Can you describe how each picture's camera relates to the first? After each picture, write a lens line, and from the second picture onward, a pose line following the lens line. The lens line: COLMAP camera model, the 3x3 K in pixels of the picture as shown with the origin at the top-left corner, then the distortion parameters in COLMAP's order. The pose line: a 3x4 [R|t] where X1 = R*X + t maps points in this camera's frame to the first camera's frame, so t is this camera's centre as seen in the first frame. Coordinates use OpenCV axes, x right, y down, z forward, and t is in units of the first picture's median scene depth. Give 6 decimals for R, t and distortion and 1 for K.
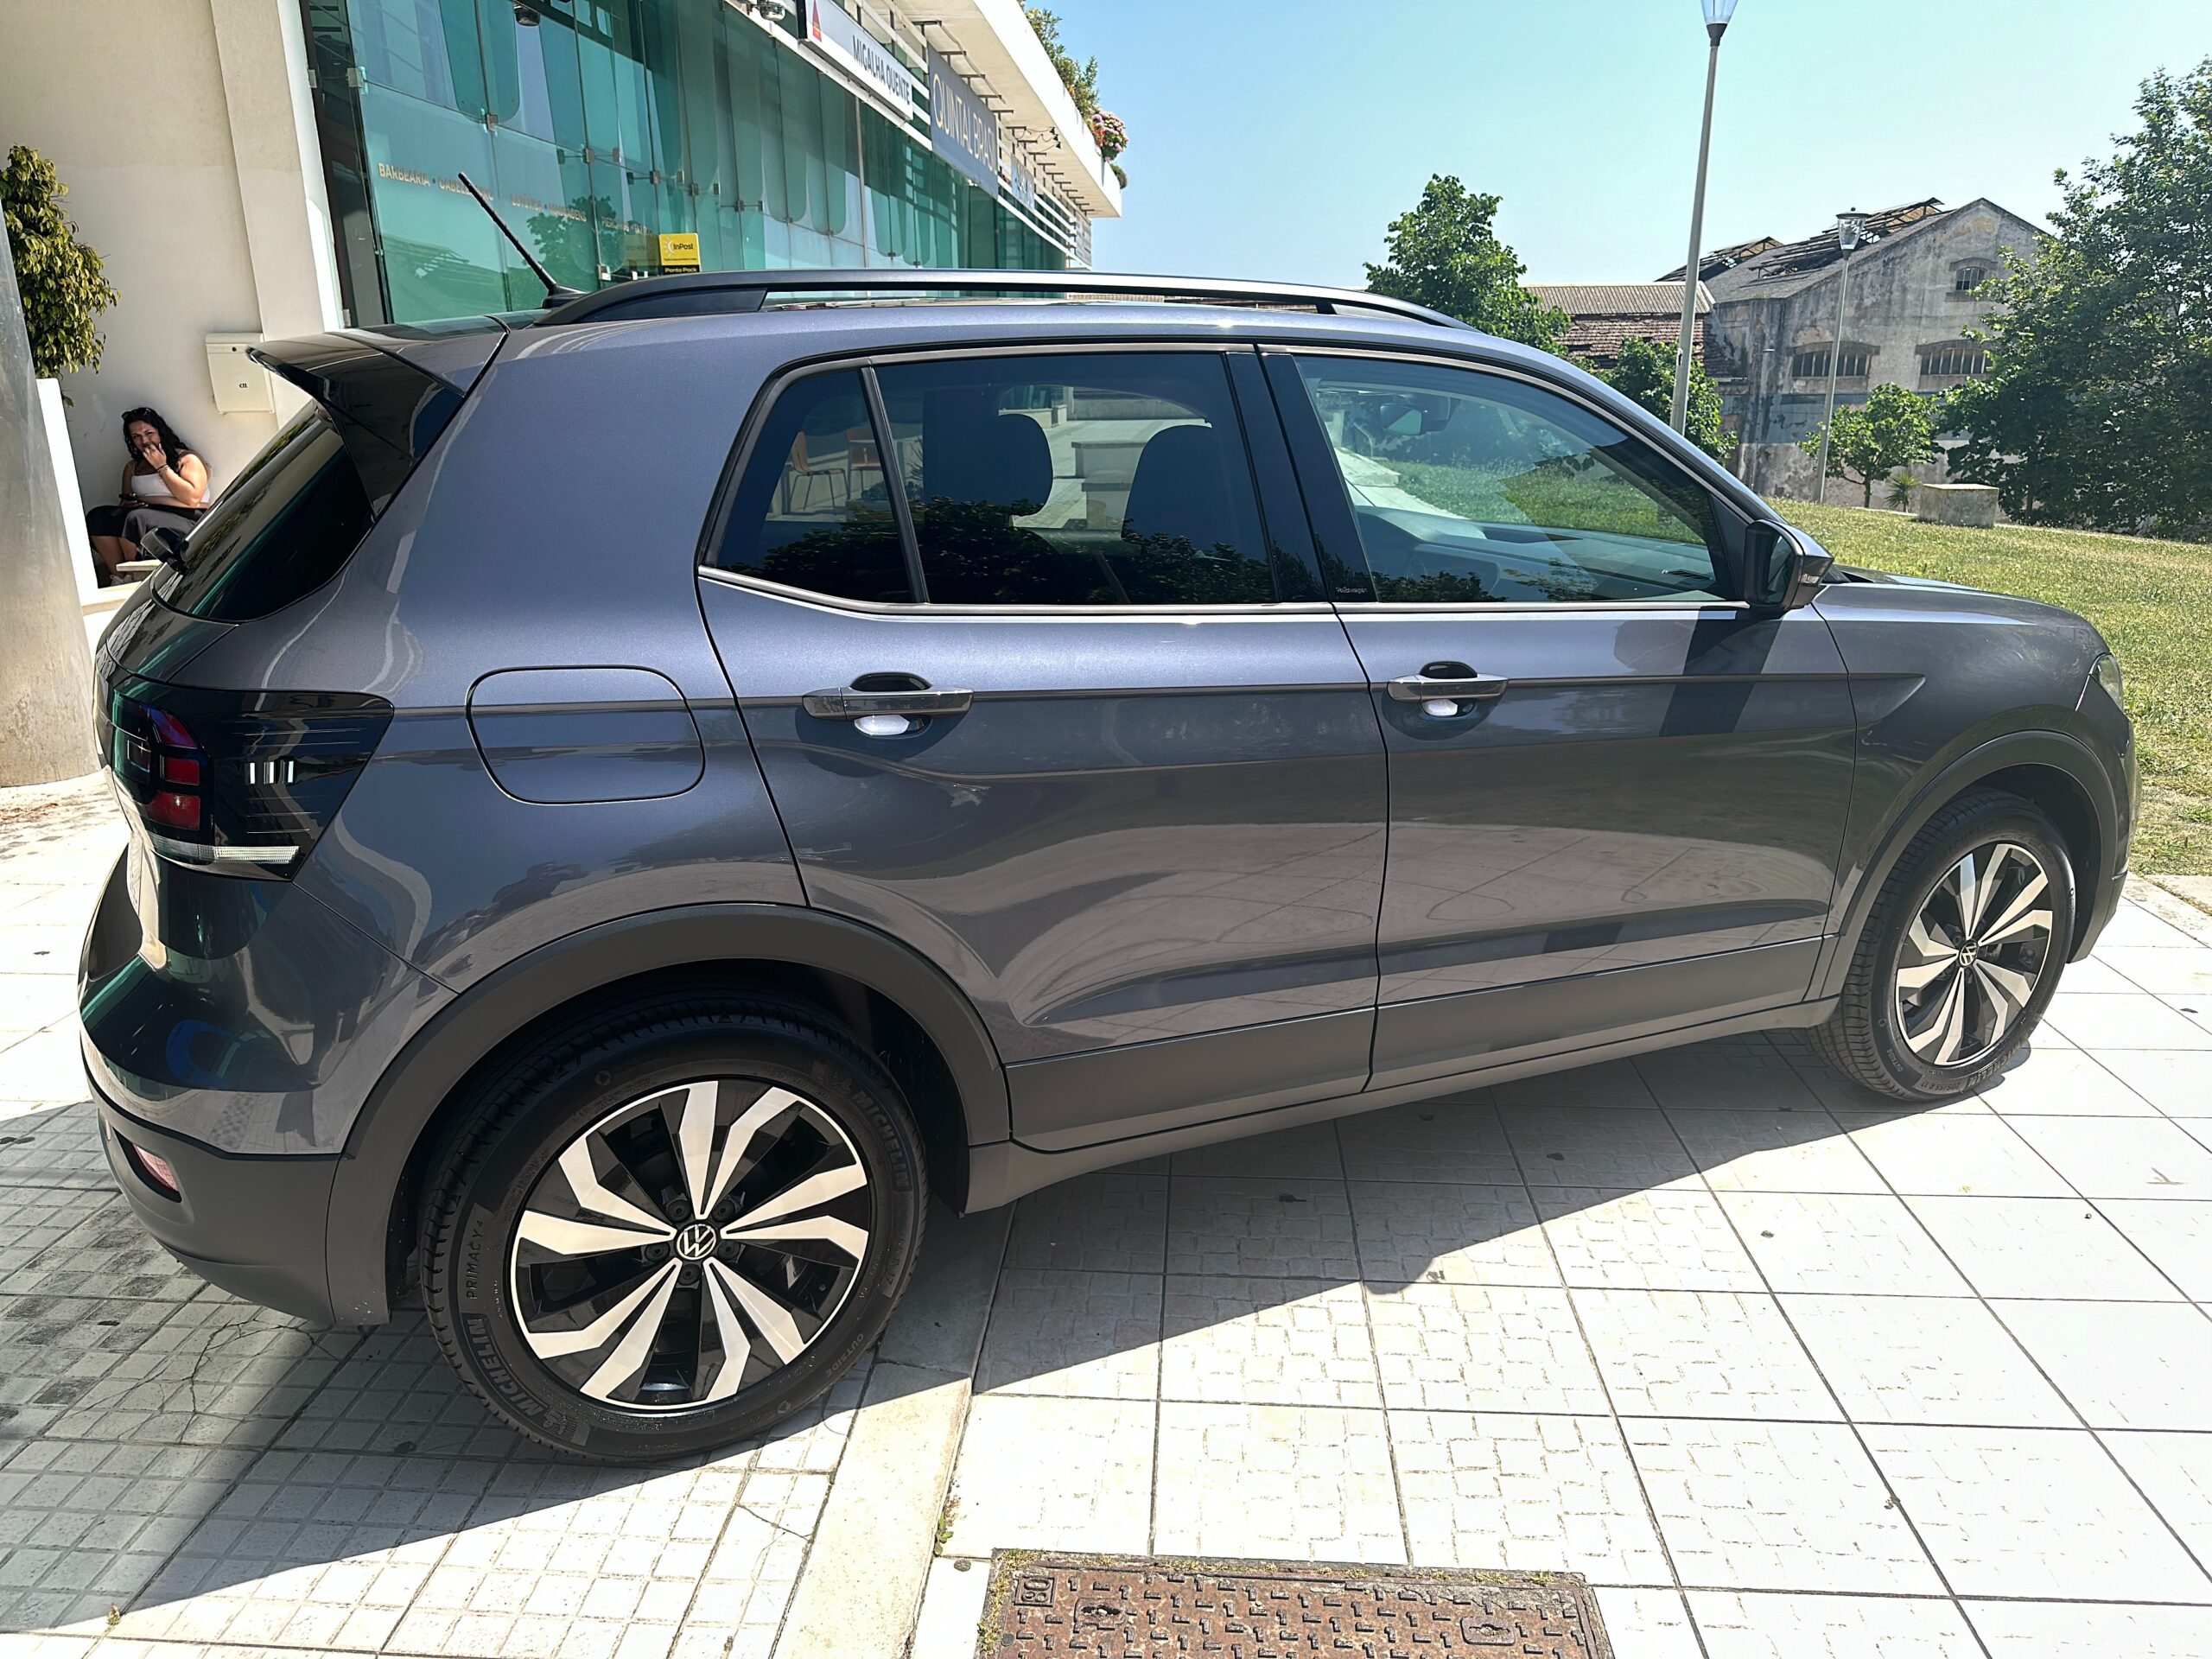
lens RADIAL K [[1566.1, 0, 1106.0], [0, 1566.1, 829.5], [0, 0, 1]] dist [0.020208, 0.000650]
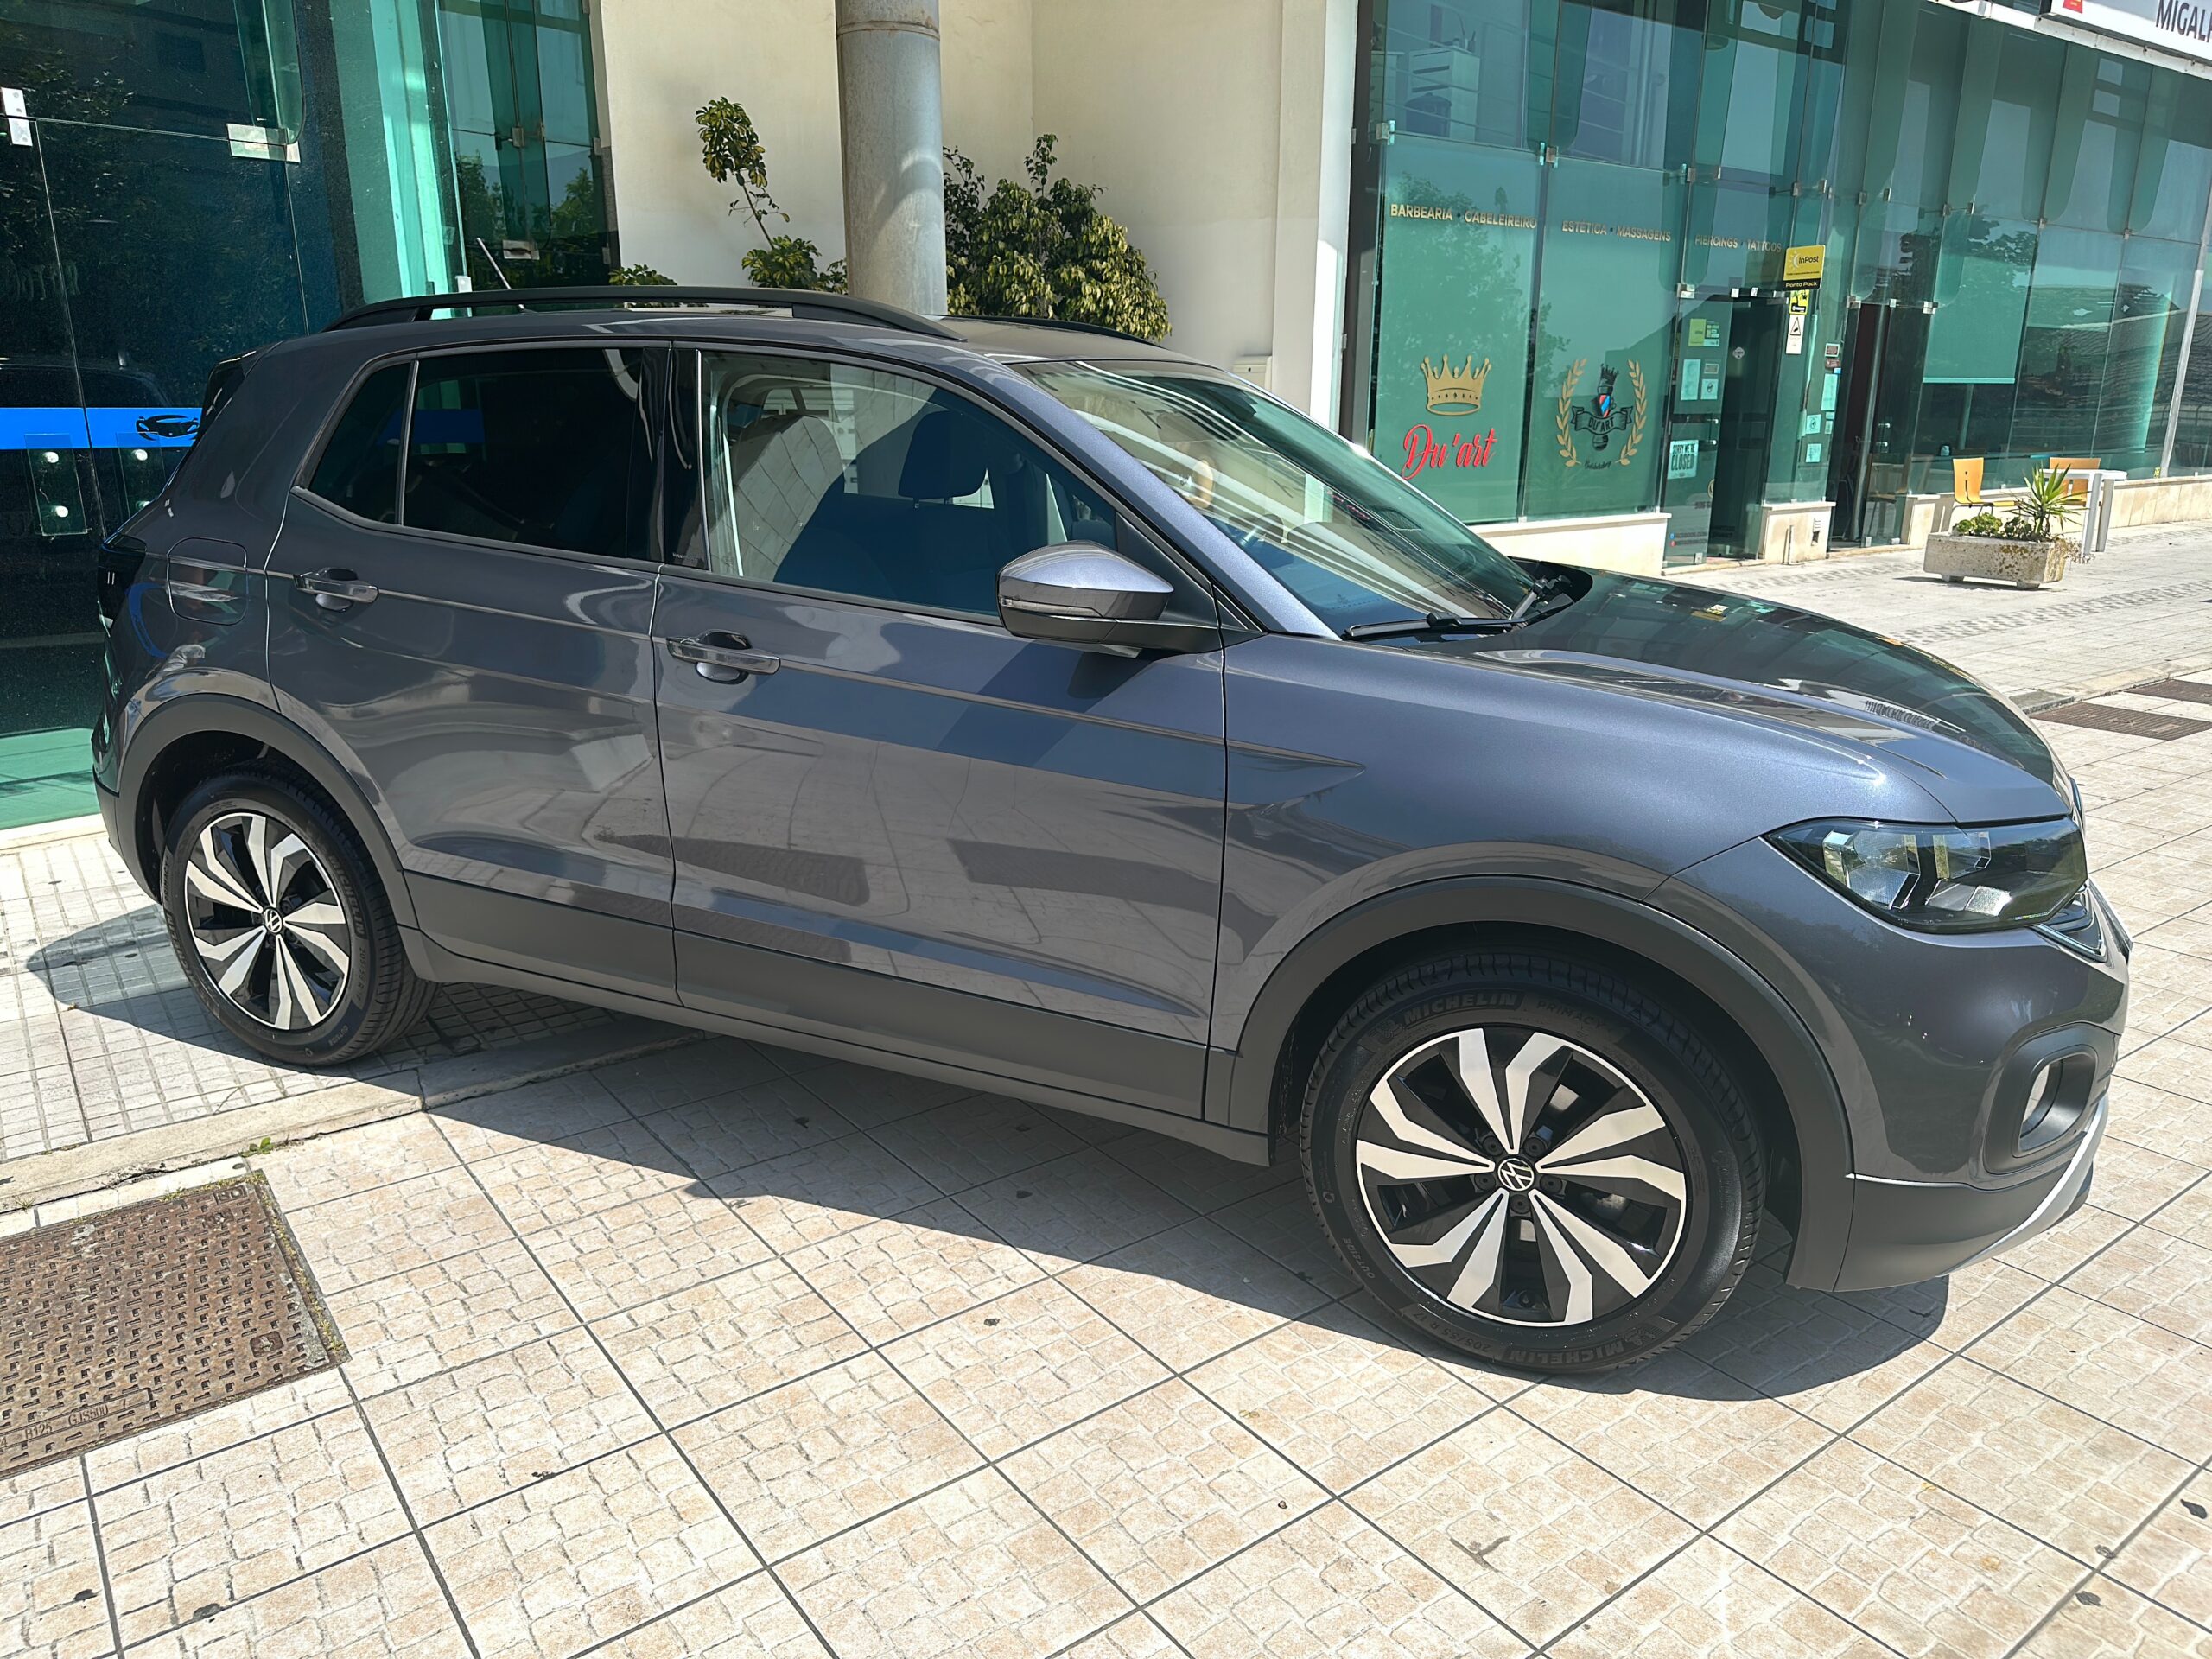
lens RADIAL K [[1565.0, 0, 1106.0], [0, 1565.0, 829.5], [0, 0, 1]] dist [0.003679, 0.005143]
pose [[0.650198, 0.217465, -0.727977, 1.007281], [-0.226082, 0.970136, 0.087877, -0.107726], [0.725348, 0.107445, 0.679946, 0.385159]]
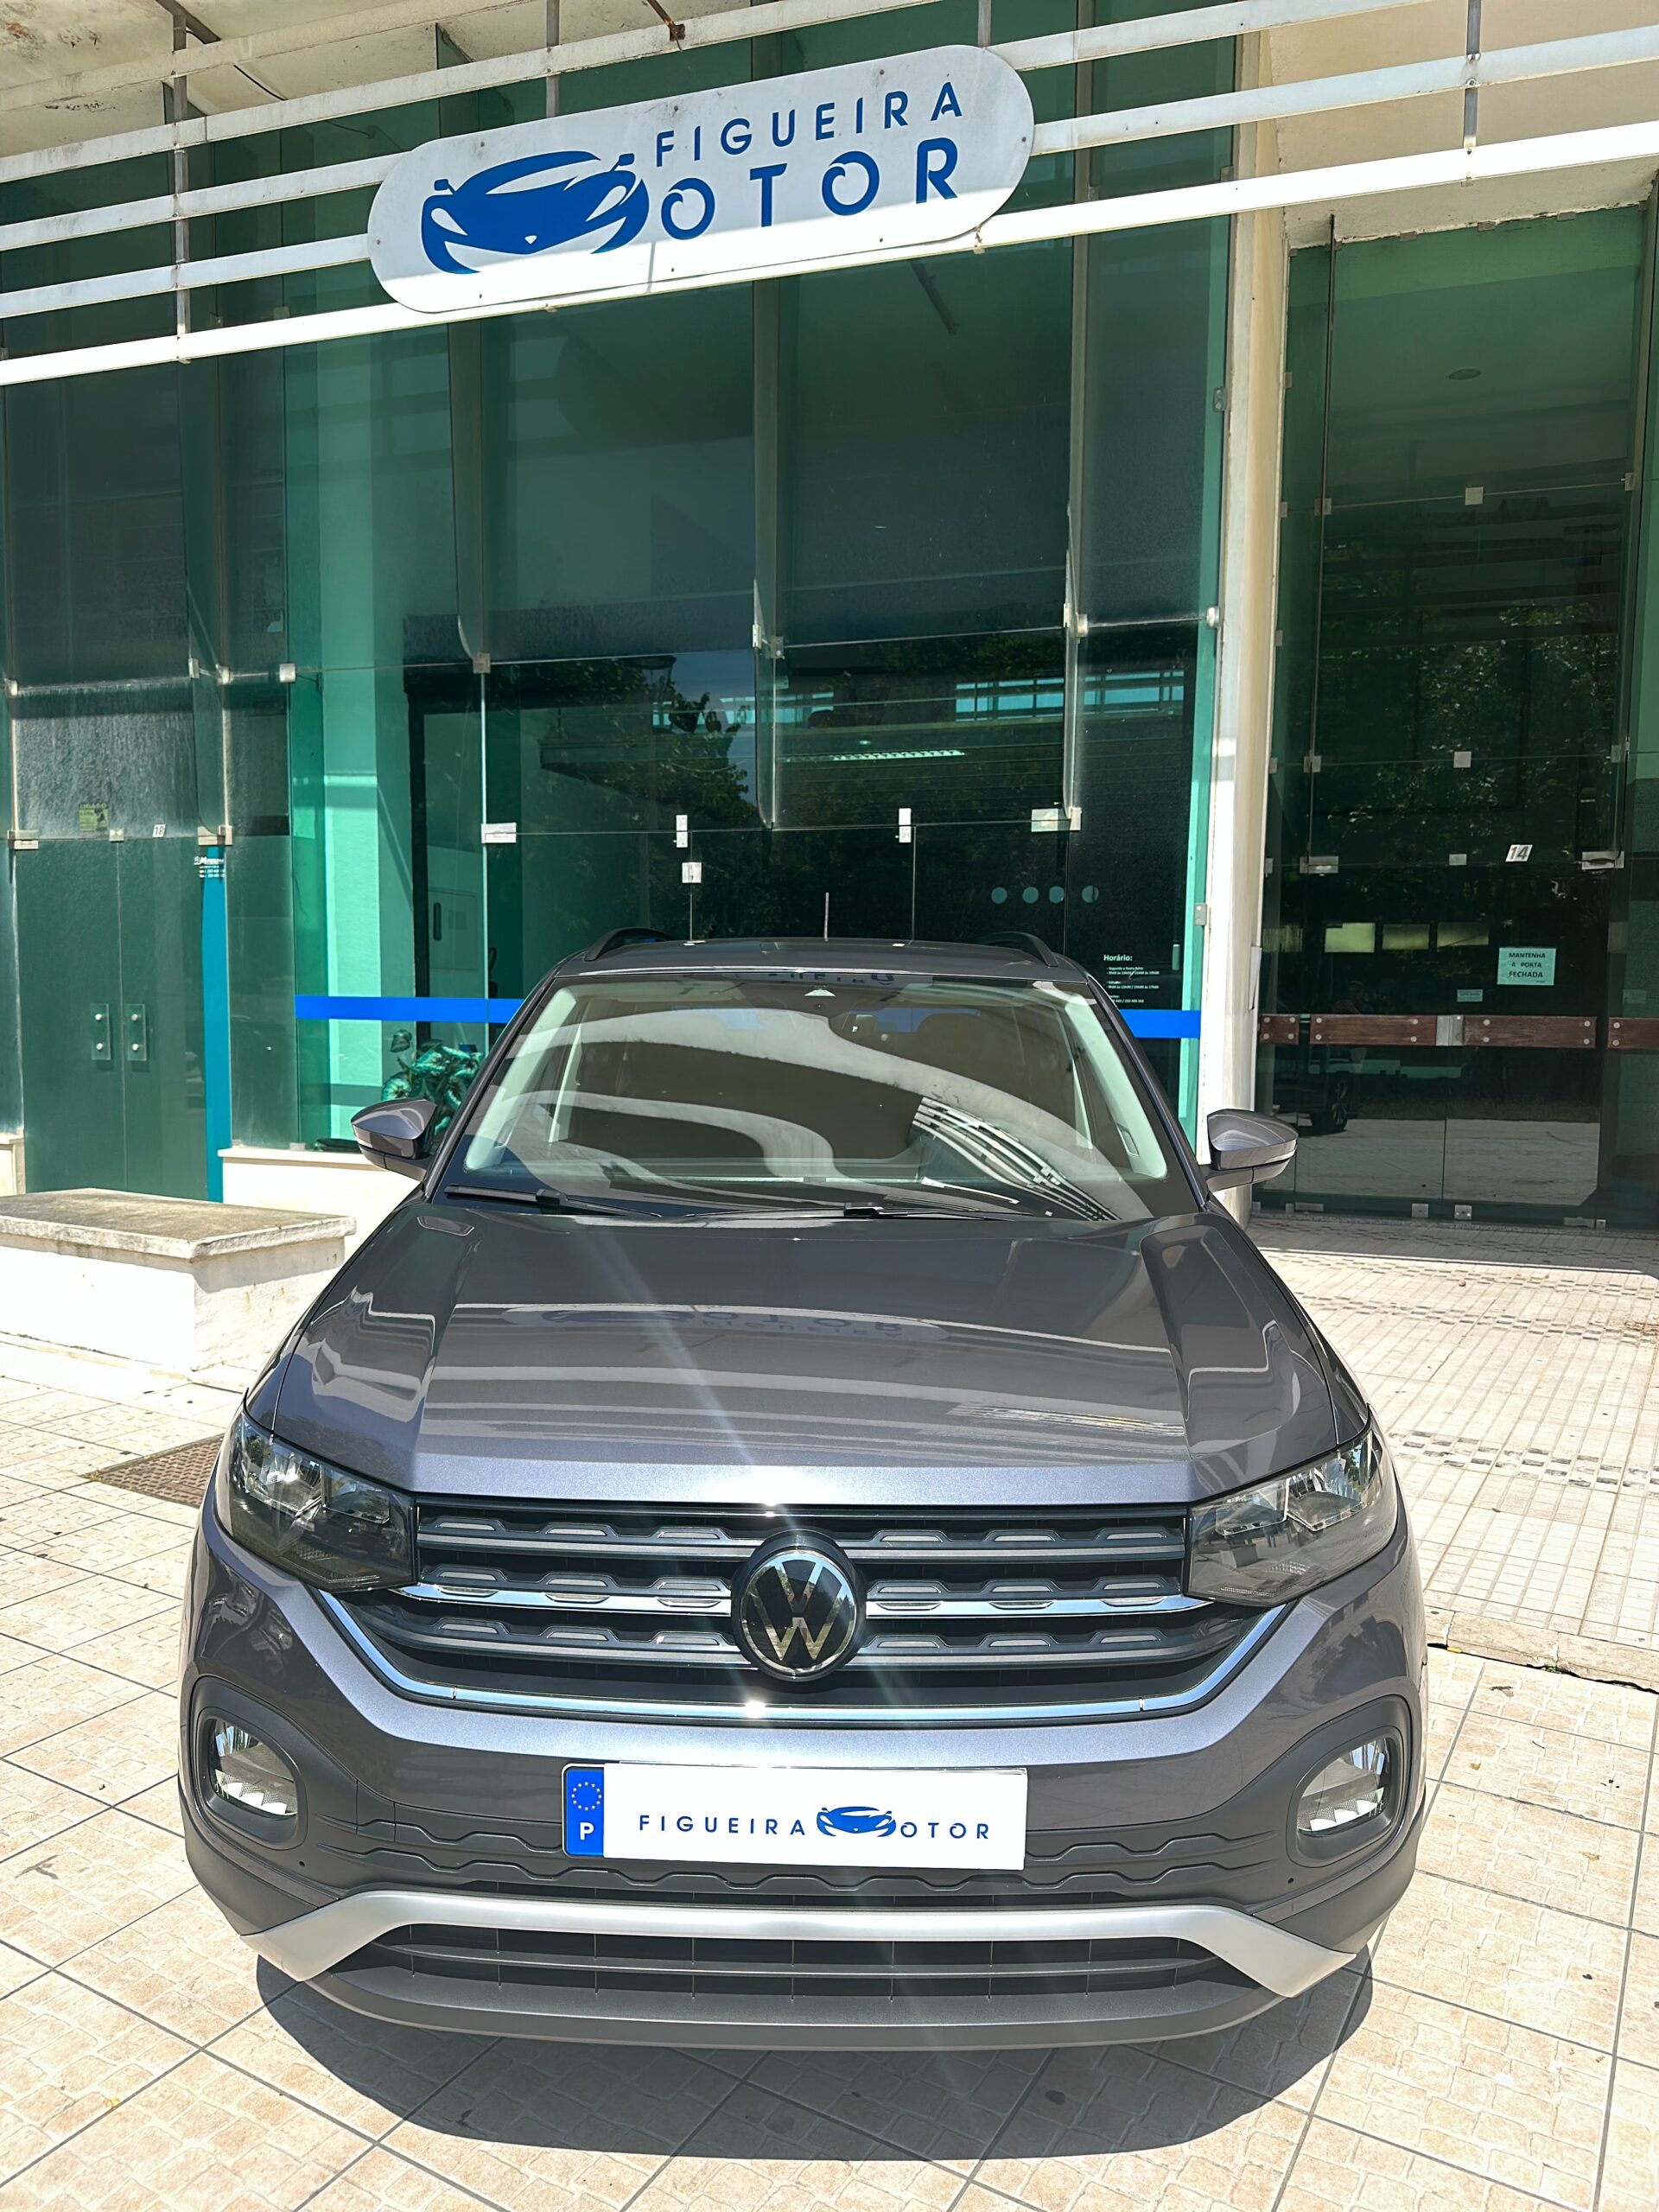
lens RADIAL K [[1565.0, 0, 829.5], [0, 1565.0, 1106.0], [0, 0, 1]] dist [0.003679, 0.005143]
pose [[-0.451315, 0.081230, -0.888660, 1.237331], [-0.253711, 0.943071, 0.215053, -0.487774], [0.855538, 0.322520, -0.405013, 1.582136]]
